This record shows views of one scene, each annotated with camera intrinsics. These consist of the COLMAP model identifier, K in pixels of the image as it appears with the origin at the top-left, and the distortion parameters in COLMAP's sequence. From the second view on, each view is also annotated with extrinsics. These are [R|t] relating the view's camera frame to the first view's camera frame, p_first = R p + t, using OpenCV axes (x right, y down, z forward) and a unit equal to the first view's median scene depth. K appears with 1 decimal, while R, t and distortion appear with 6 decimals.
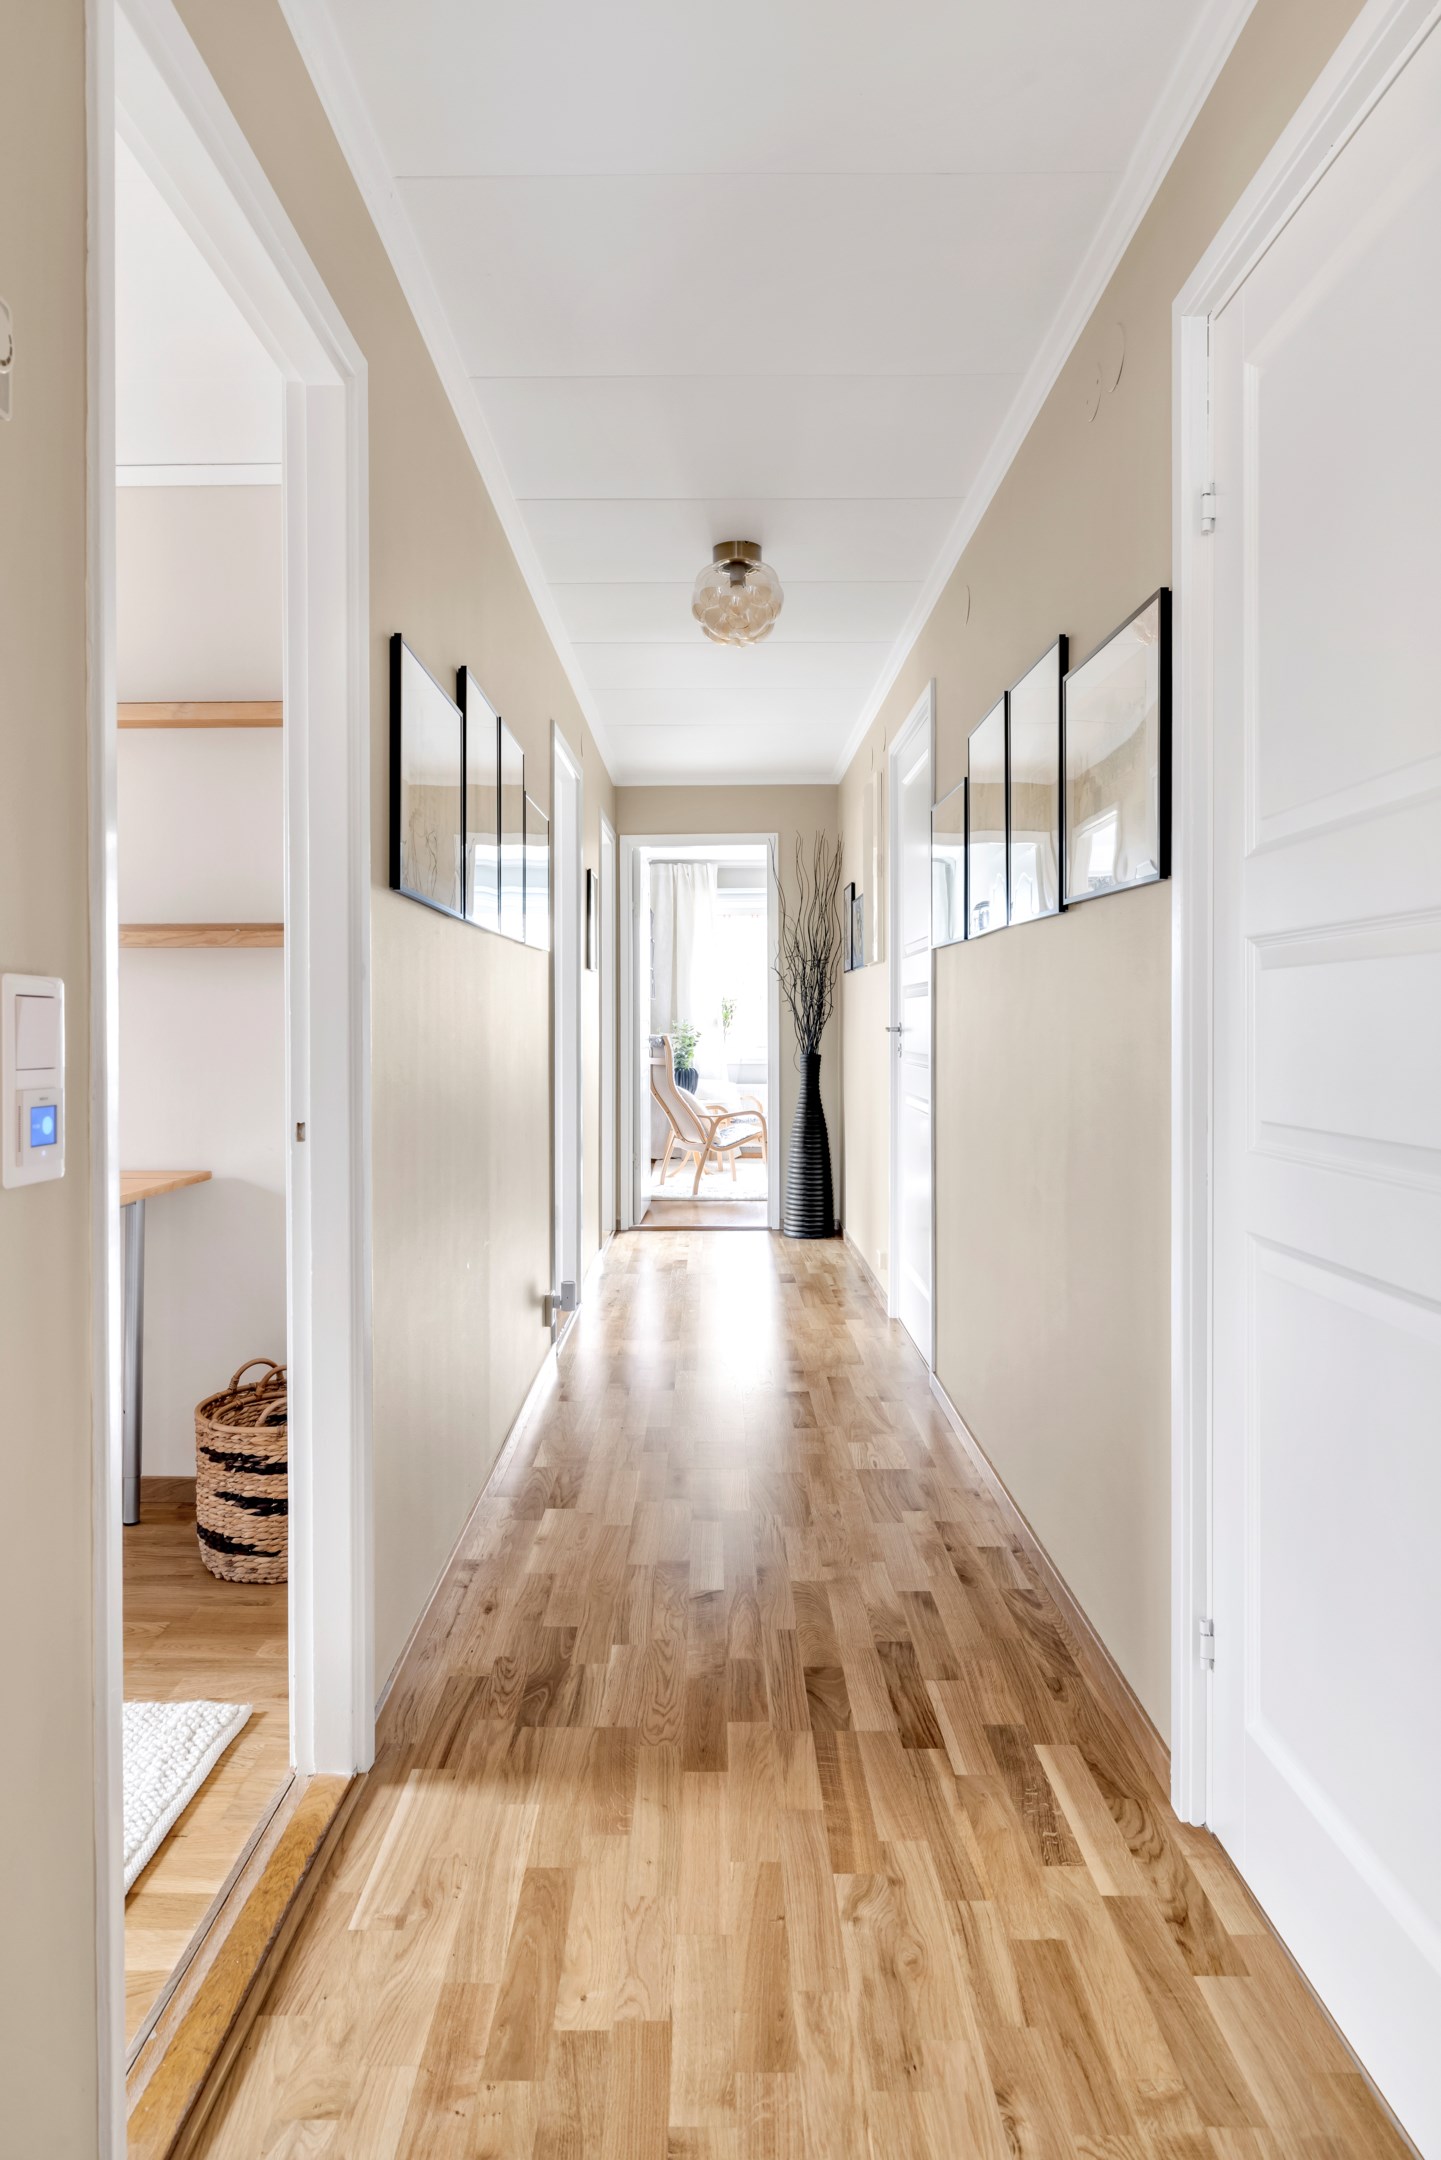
lens RADIAL K [[1929.1, 0, 720.5], [0, 1929.1, 1080.0], [0, 0, 1]] dist [-0.000056, -0.000043]
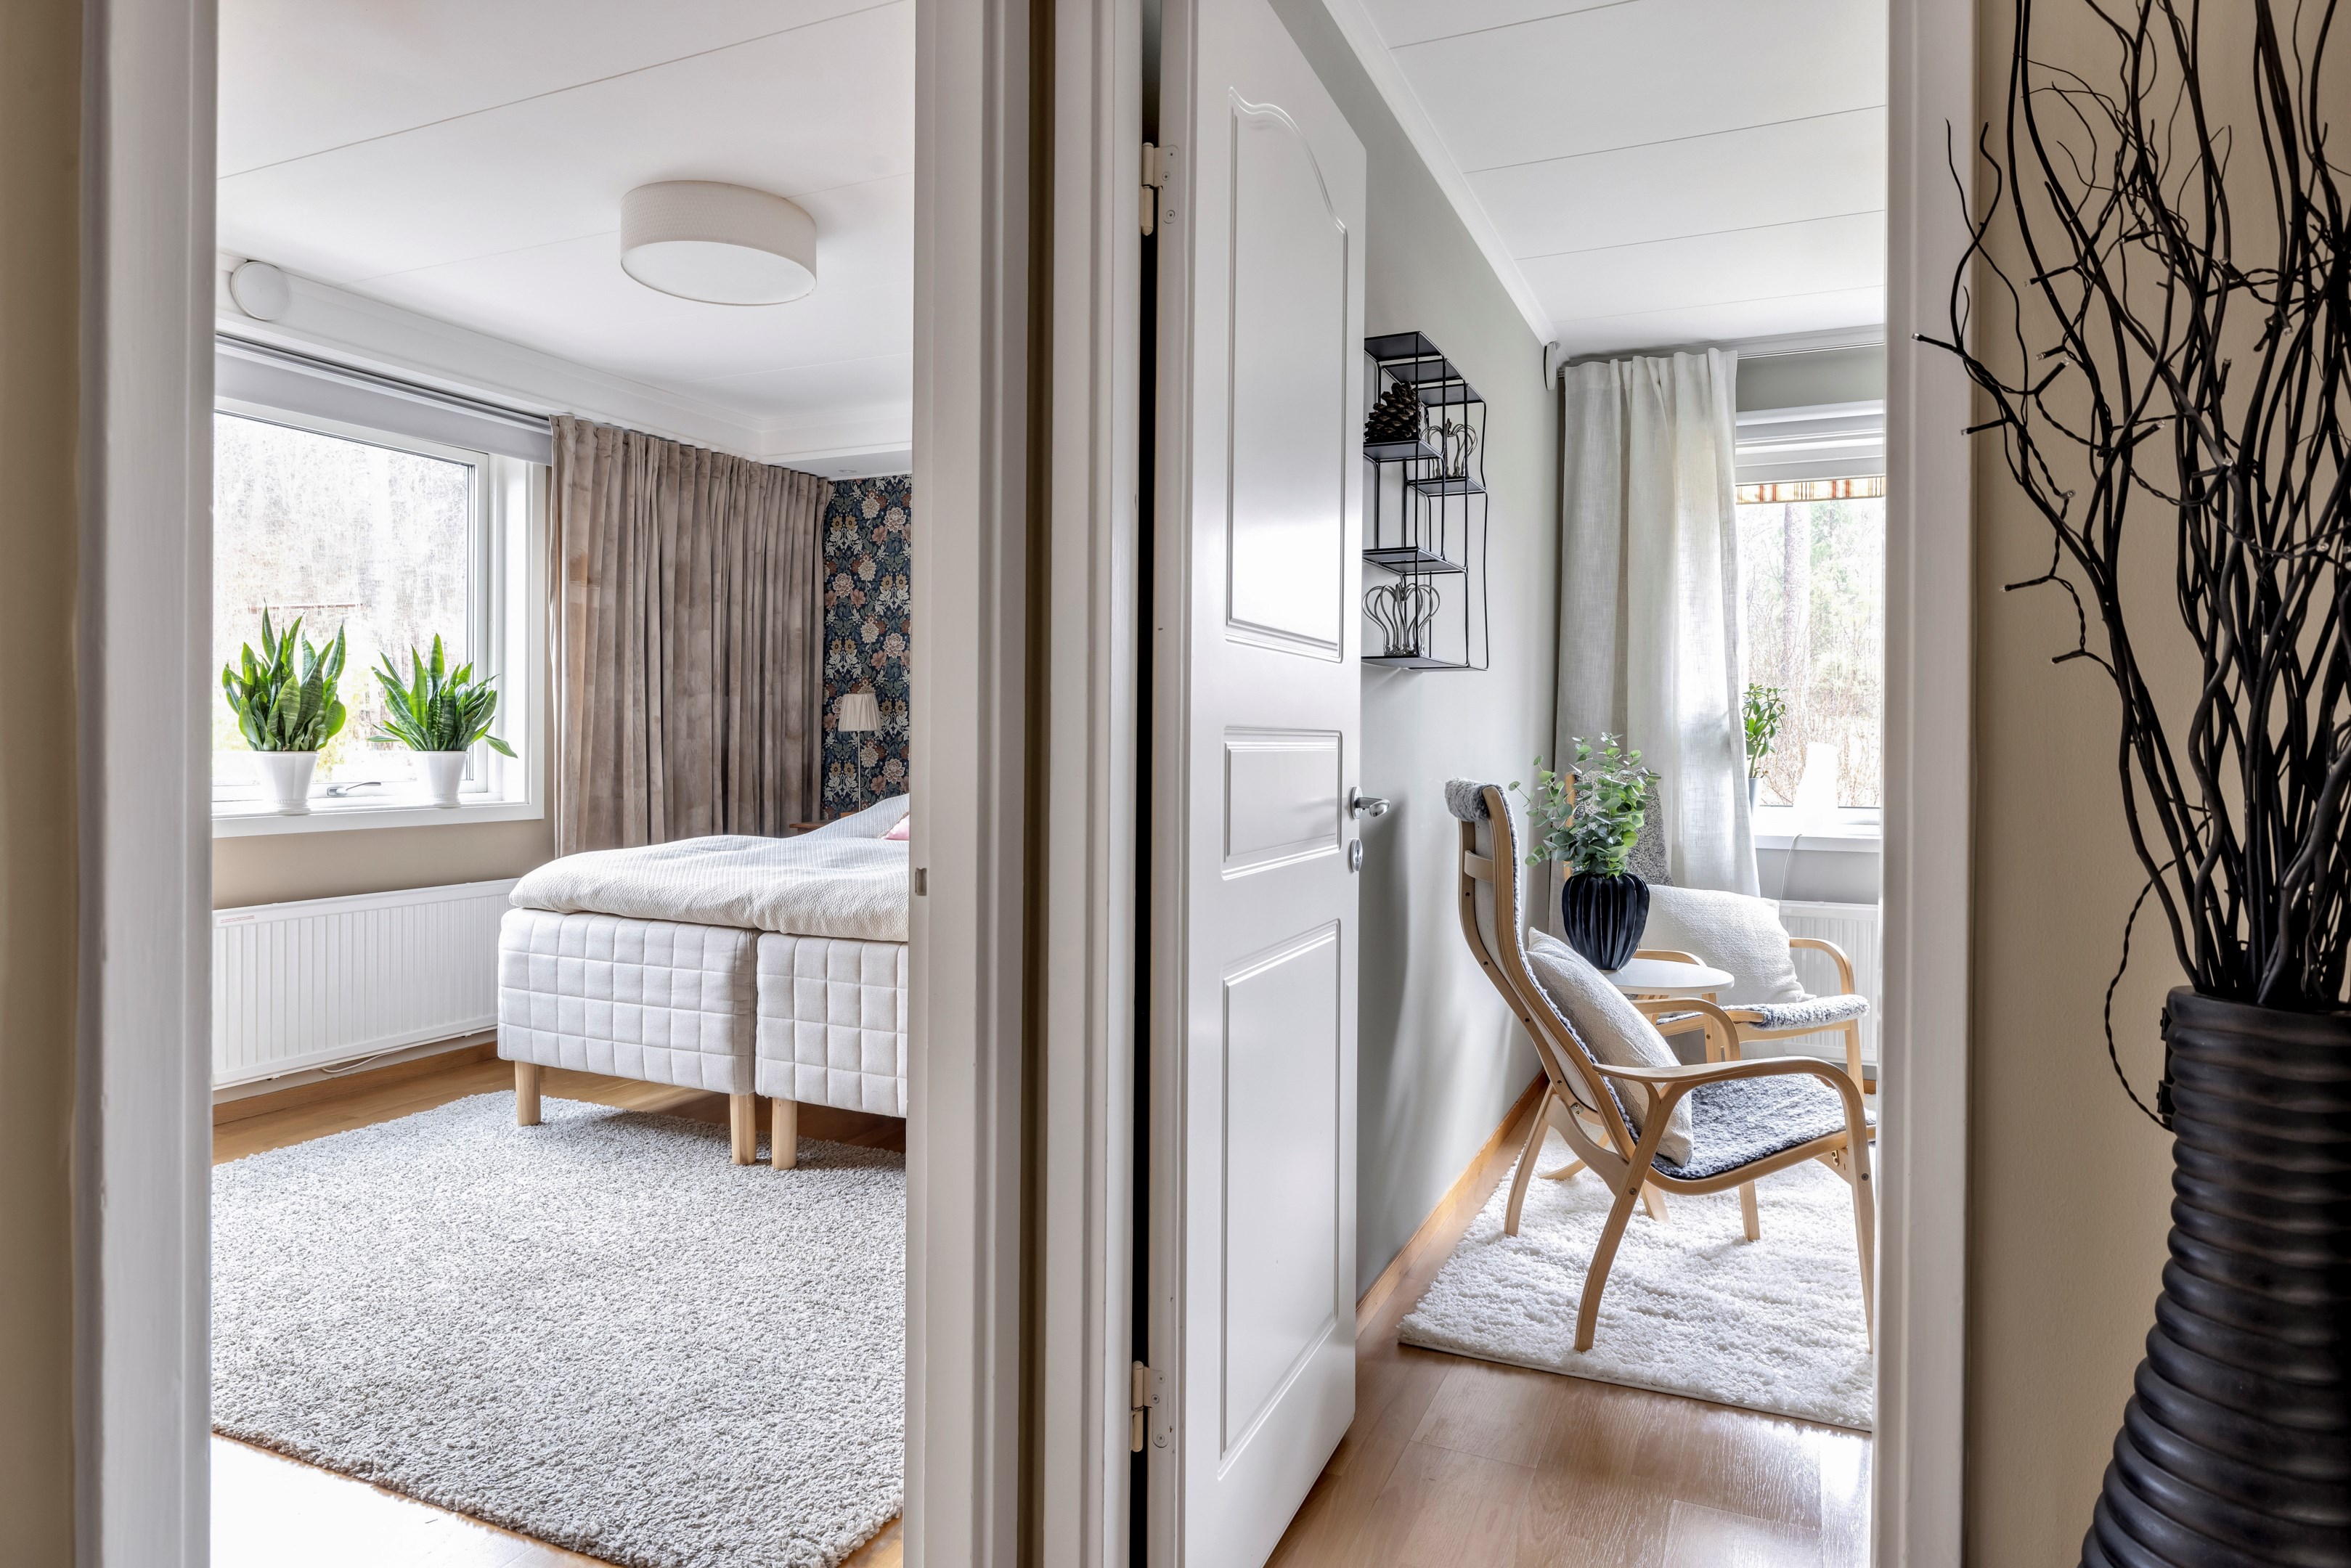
lens RADIAL K [[1396.9, 0, 1179.5], [0, 1396.9, 739.3], [0, 0, 1]] dist [-0.010103, 0.002501]
pose [[0.906450, 0.011373, -0.422159, 0.018379], [-0.024483, 0.999371, -0.025647, -0.022824], [0.421602, 0.033584, 0.906159, 0.758073]]
